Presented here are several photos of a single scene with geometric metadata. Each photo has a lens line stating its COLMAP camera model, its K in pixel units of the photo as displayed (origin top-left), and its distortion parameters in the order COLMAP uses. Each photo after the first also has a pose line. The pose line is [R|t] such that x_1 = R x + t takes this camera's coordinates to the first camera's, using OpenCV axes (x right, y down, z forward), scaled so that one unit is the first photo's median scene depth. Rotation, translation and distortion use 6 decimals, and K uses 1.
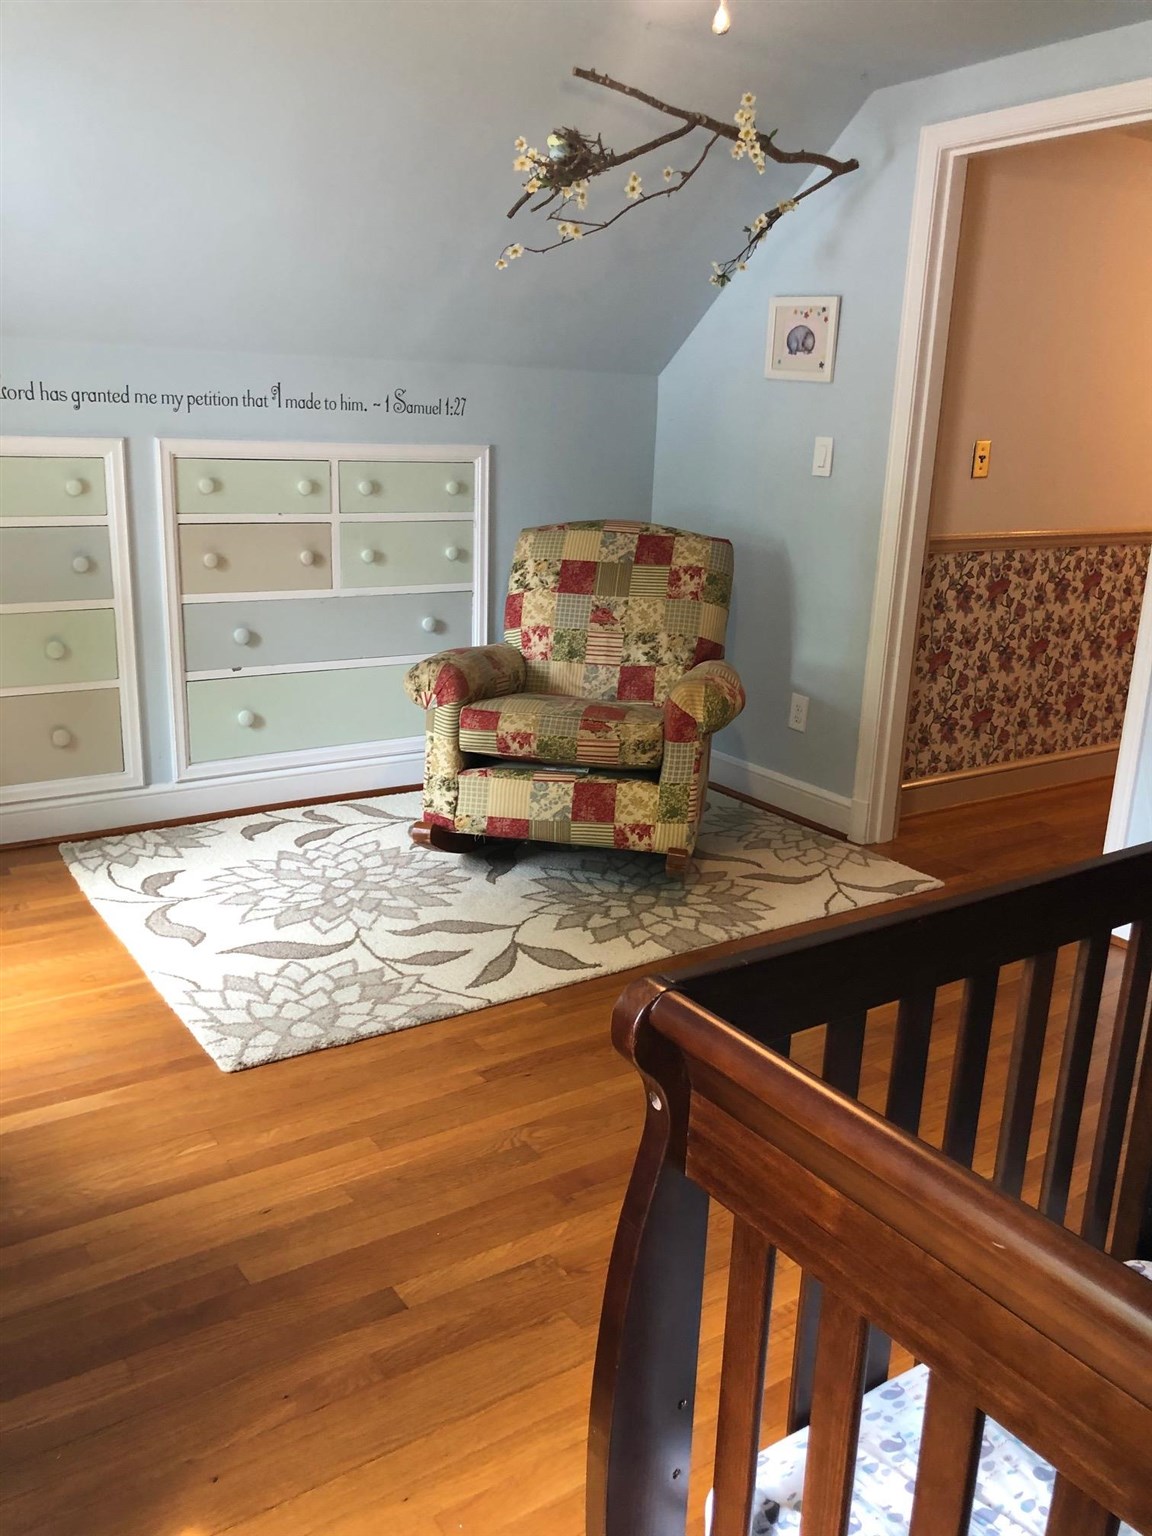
lens RADIAL K [[1281.2, 0, 580.8], [0, 1281.2, 763.7], [0, 0, 1]] dist [0.009497, -0.001022]
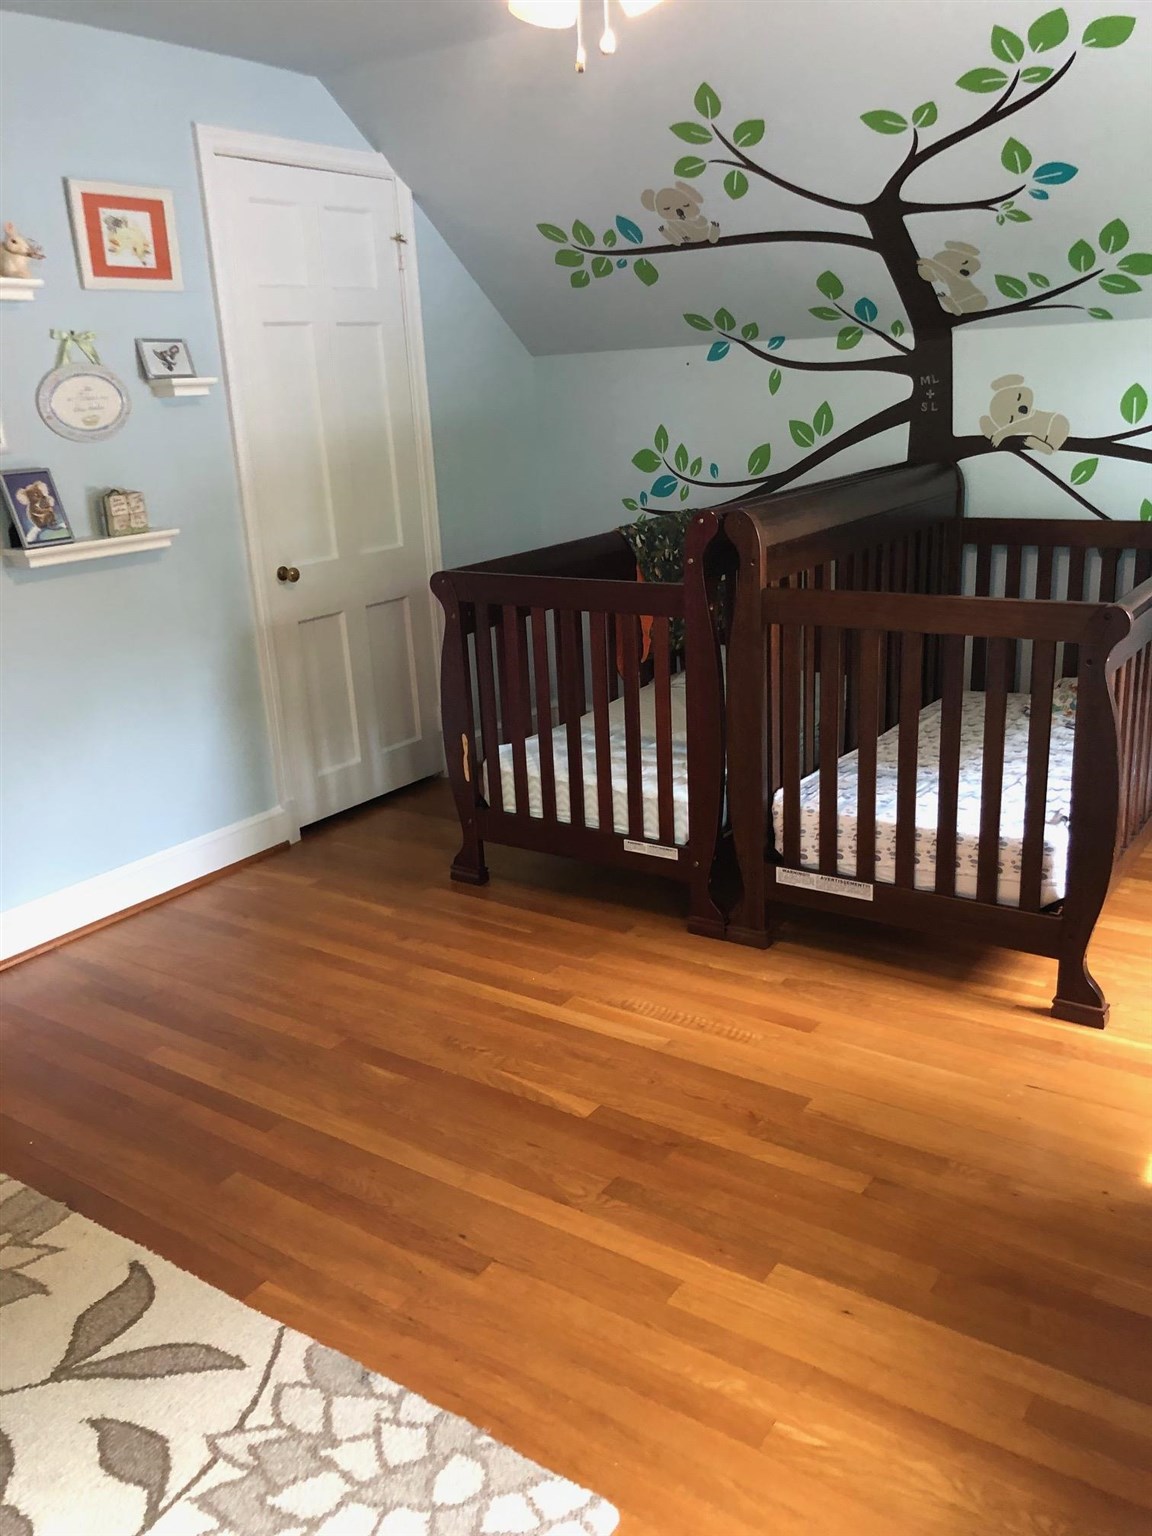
lens RADIAL K [[1281.2, 0, 580.0], [0, 1281.2, 770.6], [0, 0, 1]] dist [0.009497, -0.001022]
pose [[-0.366783, -0.298766, 0.881027, -0.640327], [0.295836, 0.860412, 0.414936, -0.299959], [-0.882015, 0.412831, -0.227199, 0.911740]]
